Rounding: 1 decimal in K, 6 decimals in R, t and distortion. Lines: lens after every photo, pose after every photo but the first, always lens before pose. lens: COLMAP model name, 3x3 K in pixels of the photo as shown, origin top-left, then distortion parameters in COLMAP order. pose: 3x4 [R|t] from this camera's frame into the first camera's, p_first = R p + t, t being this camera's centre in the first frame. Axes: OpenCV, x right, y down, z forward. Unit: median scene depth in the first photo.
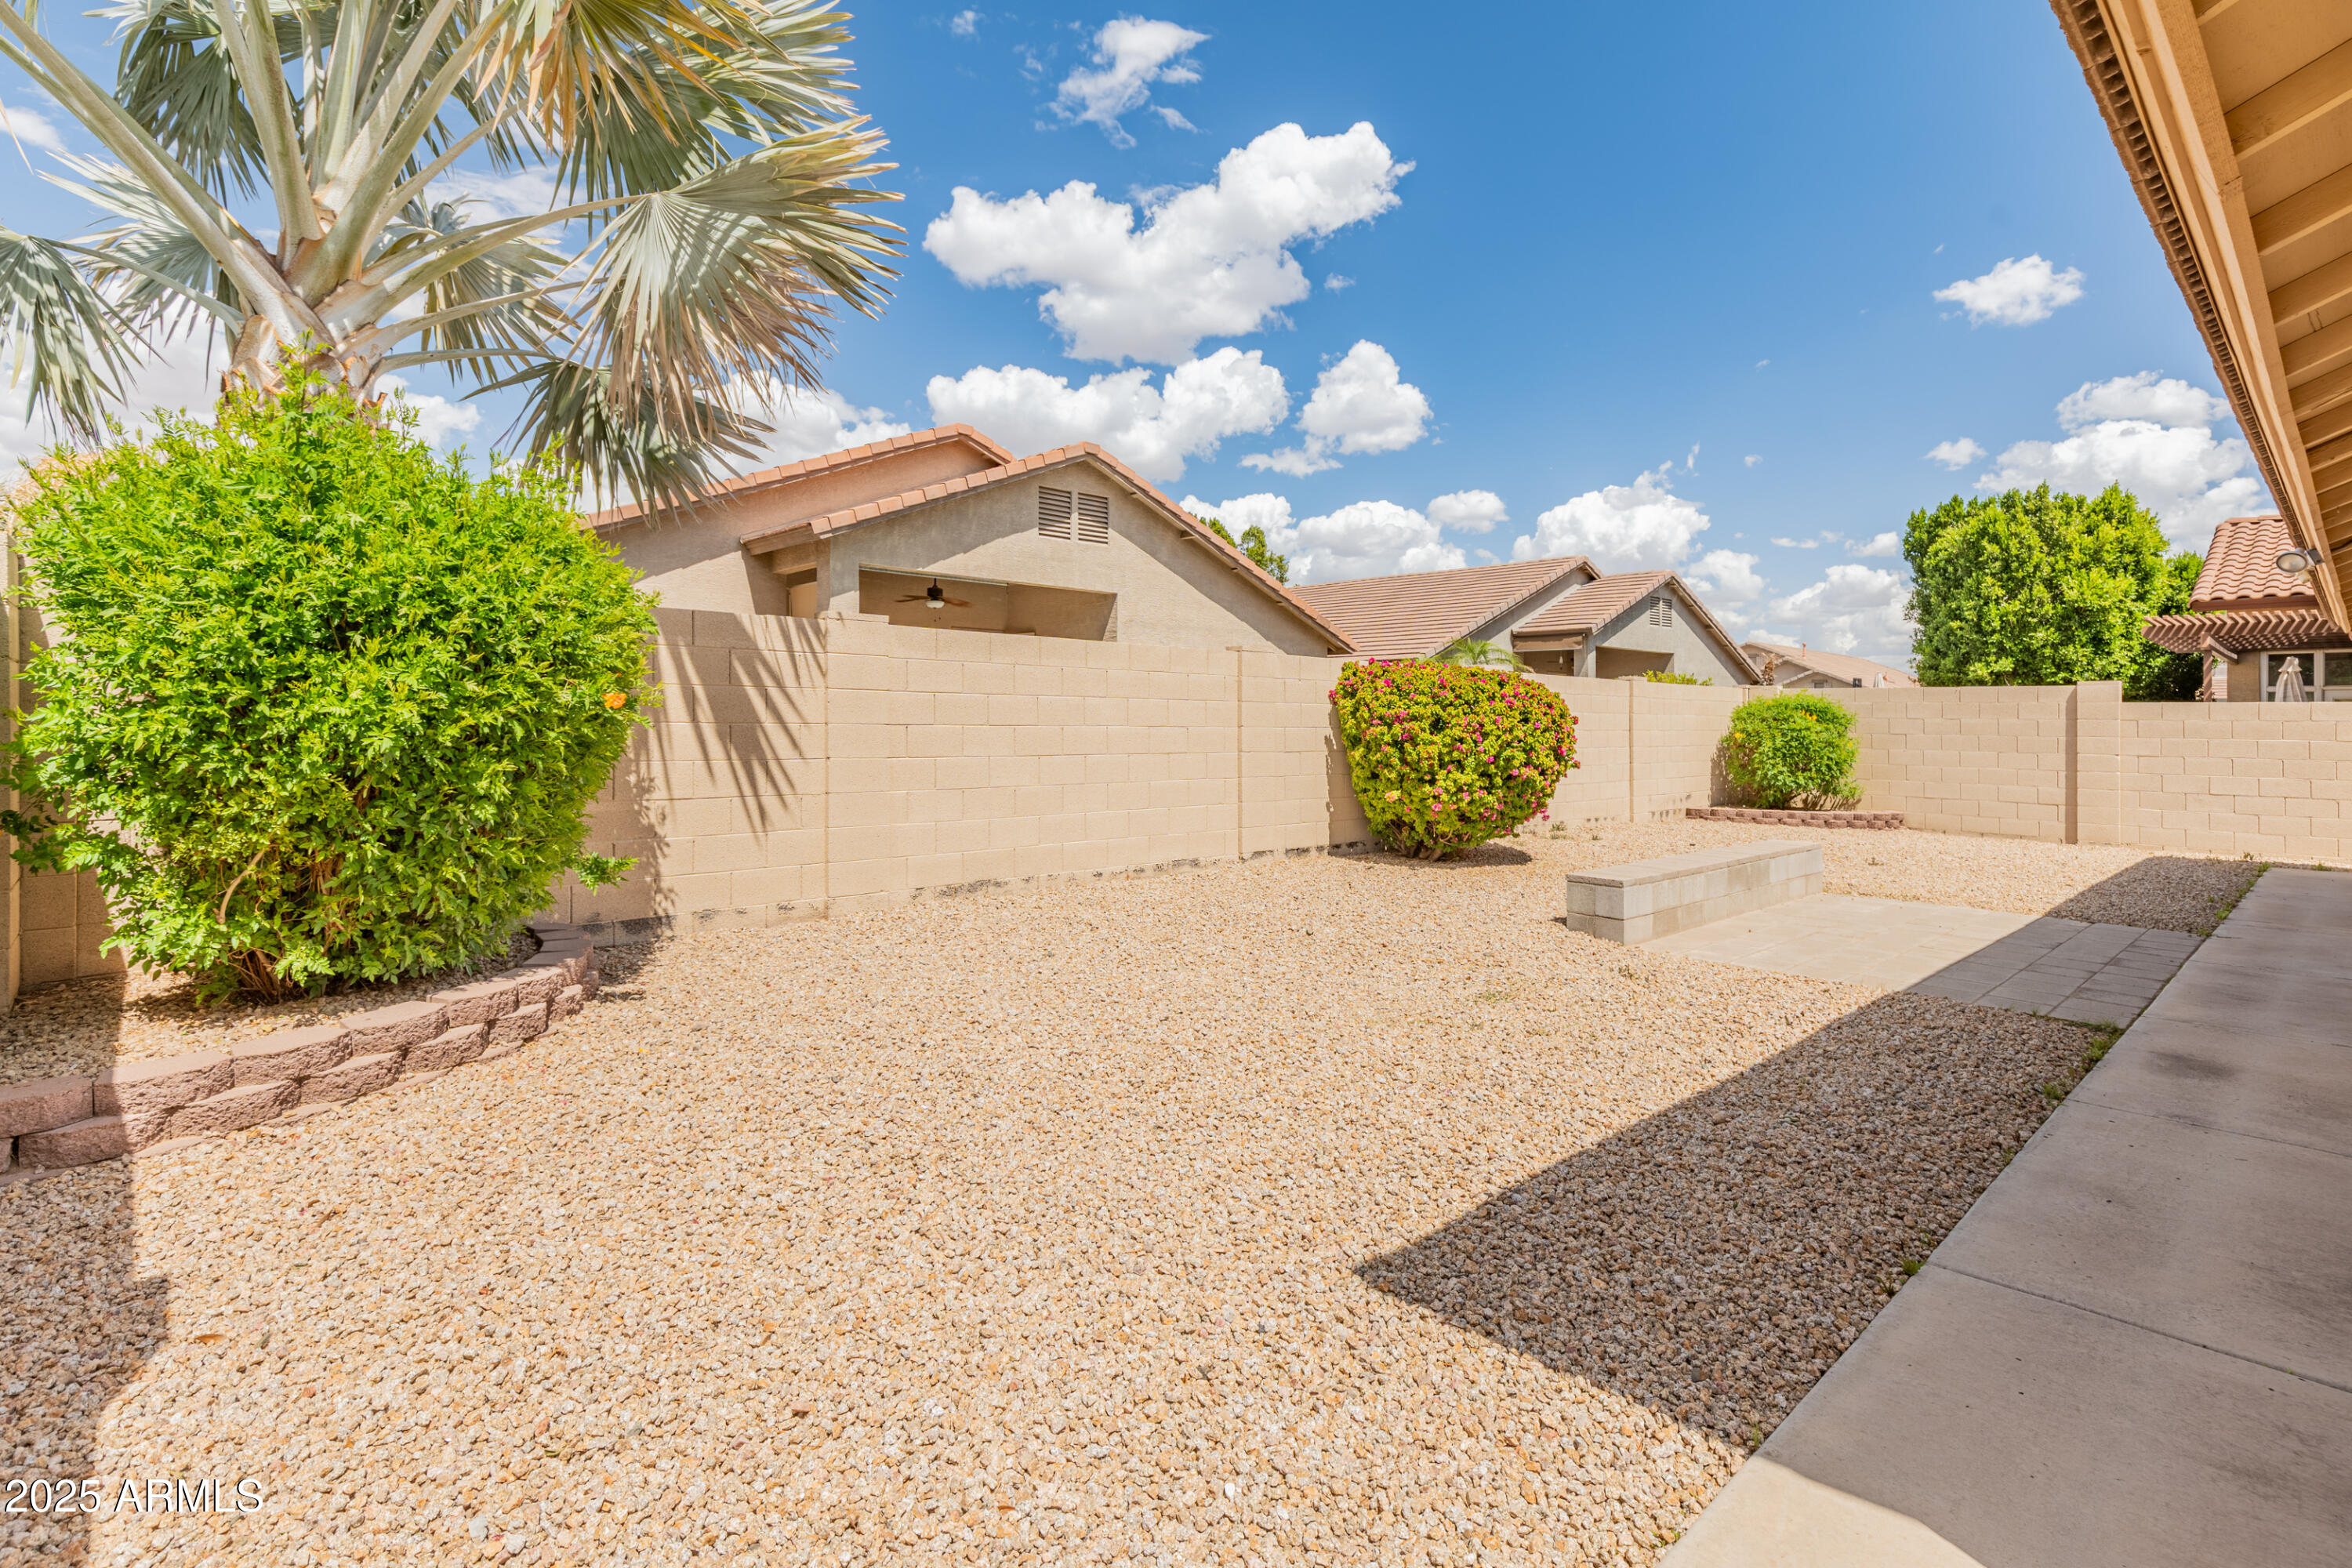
lens RADIAL K [[1100.3, 0, 1208.4], [0, 1100.3, 739.4], [0, 0, 1]] dist [0.010241, -0.002561]
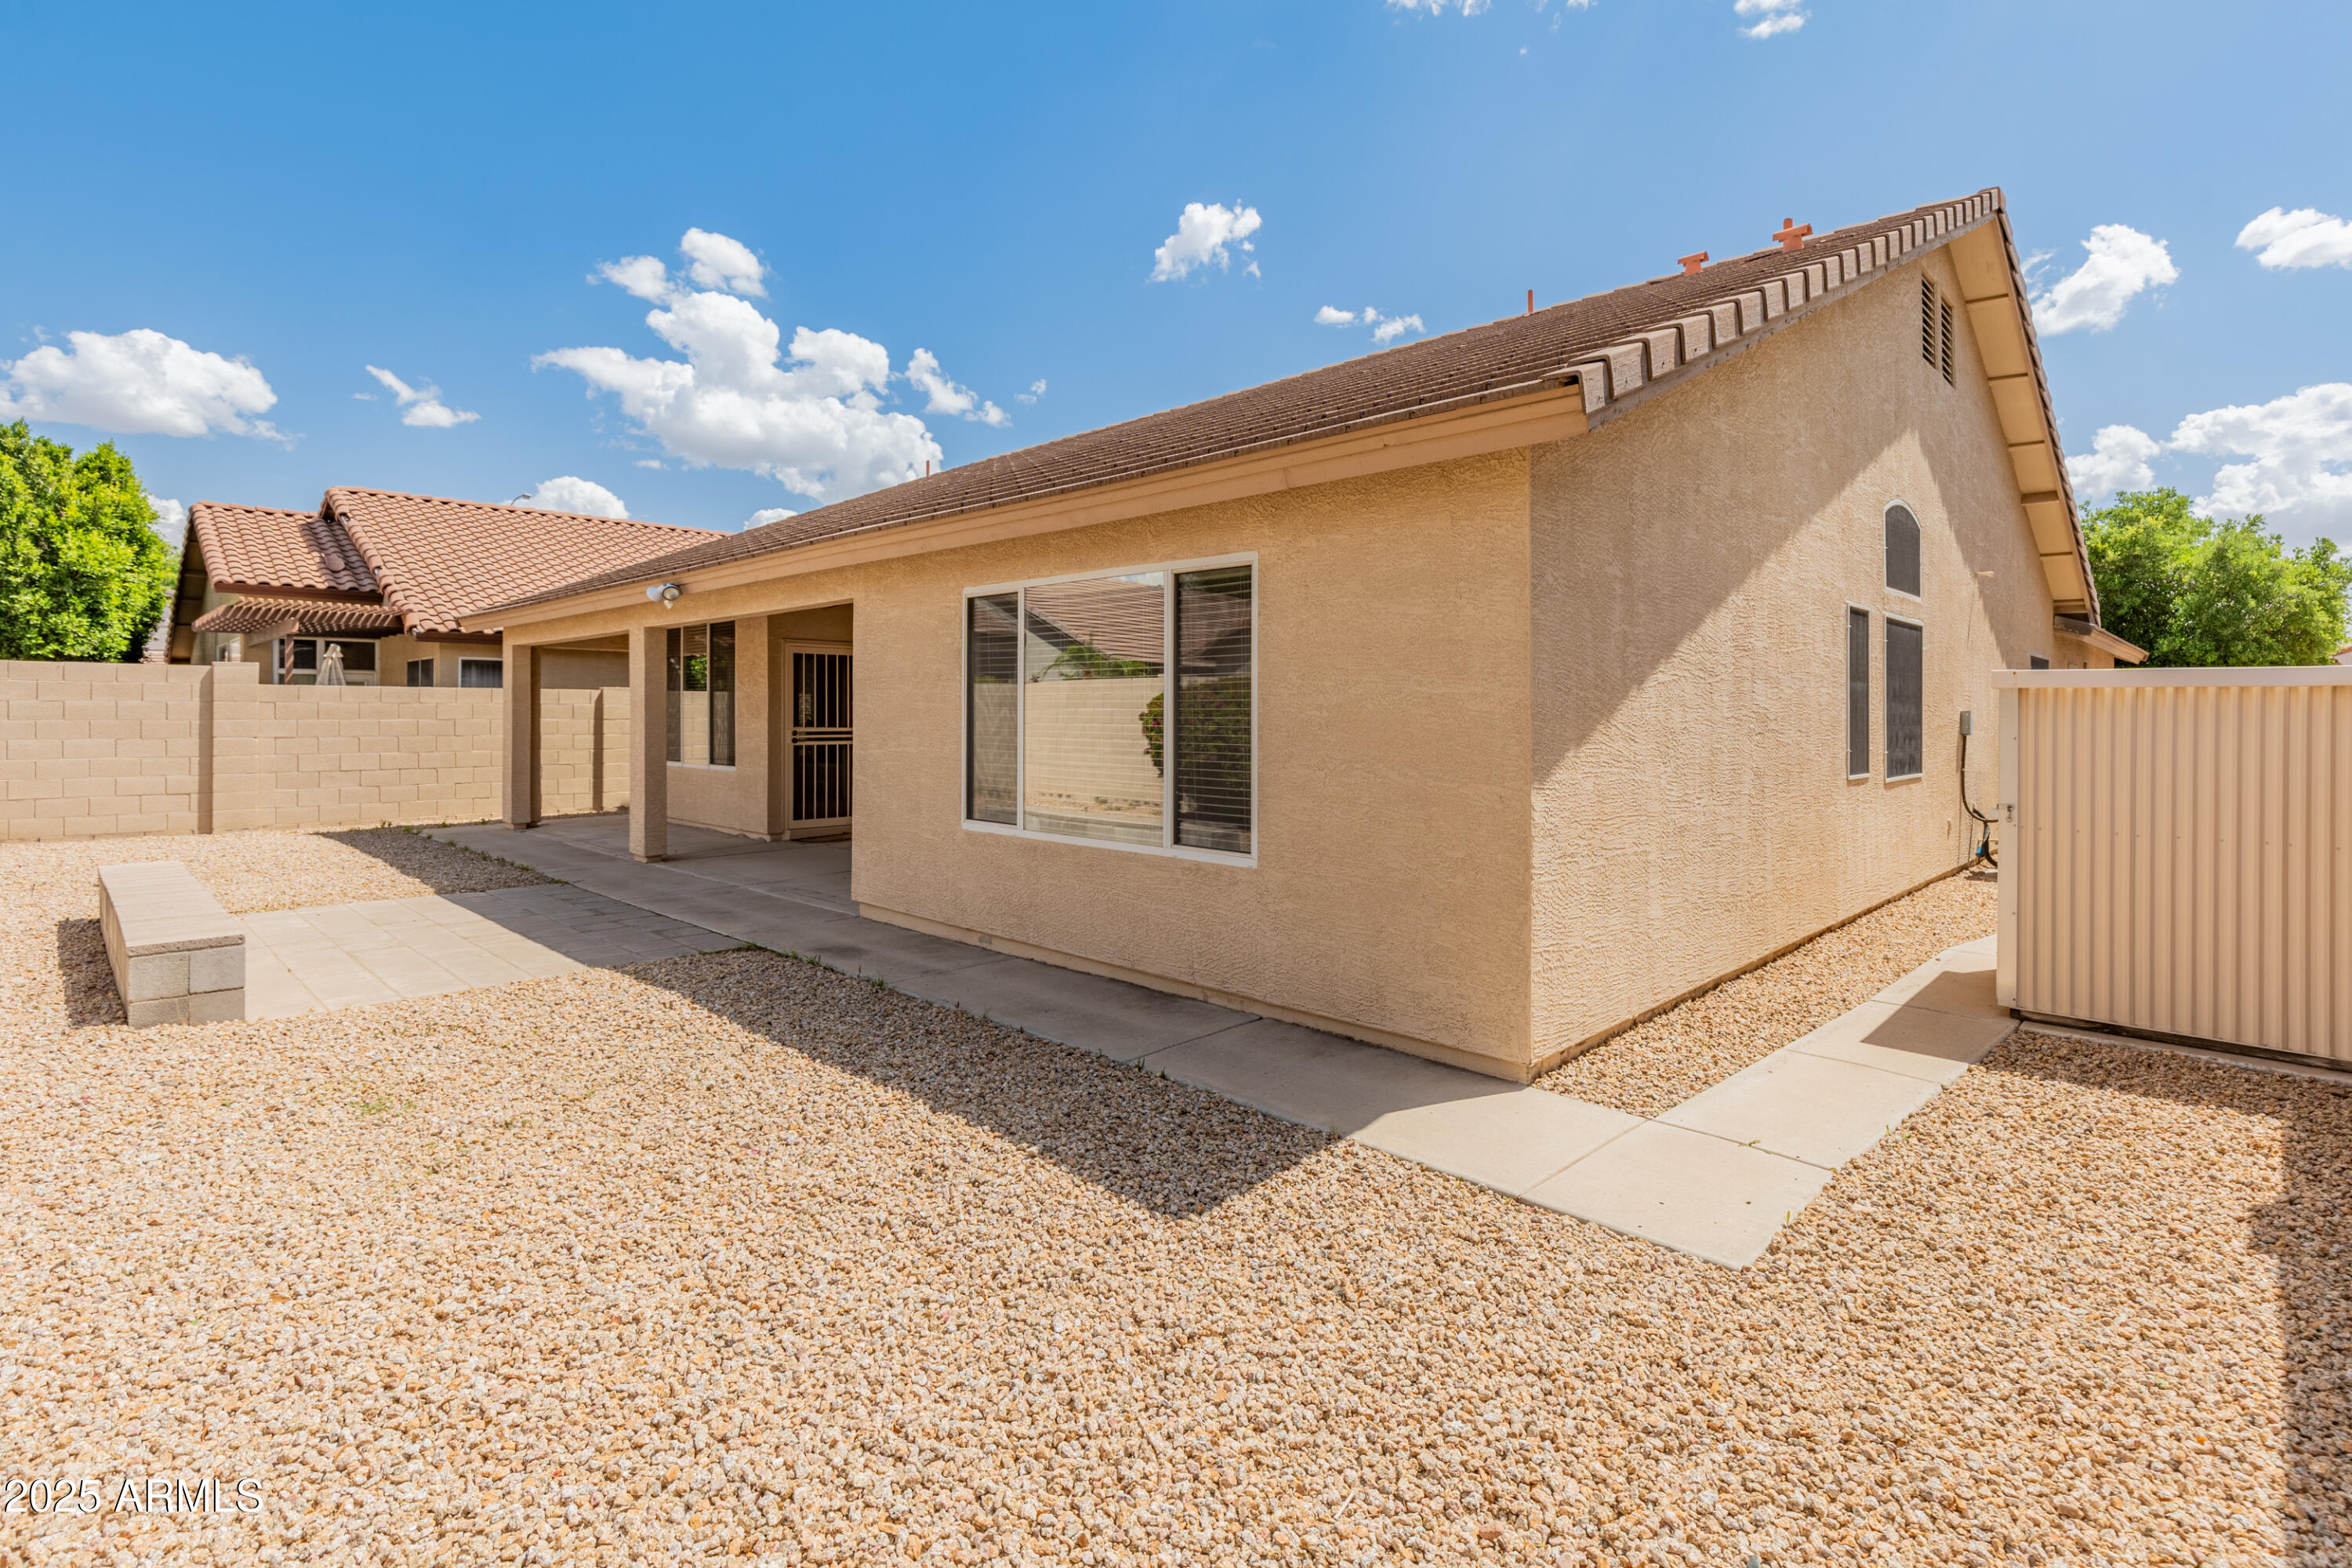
lens RADIAL K [[1100.3, 0, 1192.6], [0, 1100.3, 726.5], [0, 0, 1]] dist [0.010241, -0.002561]
pose [[-0.039846, -0.025622, 0.998877, -0.140622], [0.012012, 0.999587, 0.026119, -0.008094], [-0.999134, 0.013039, -0.039522, 0.143809]]
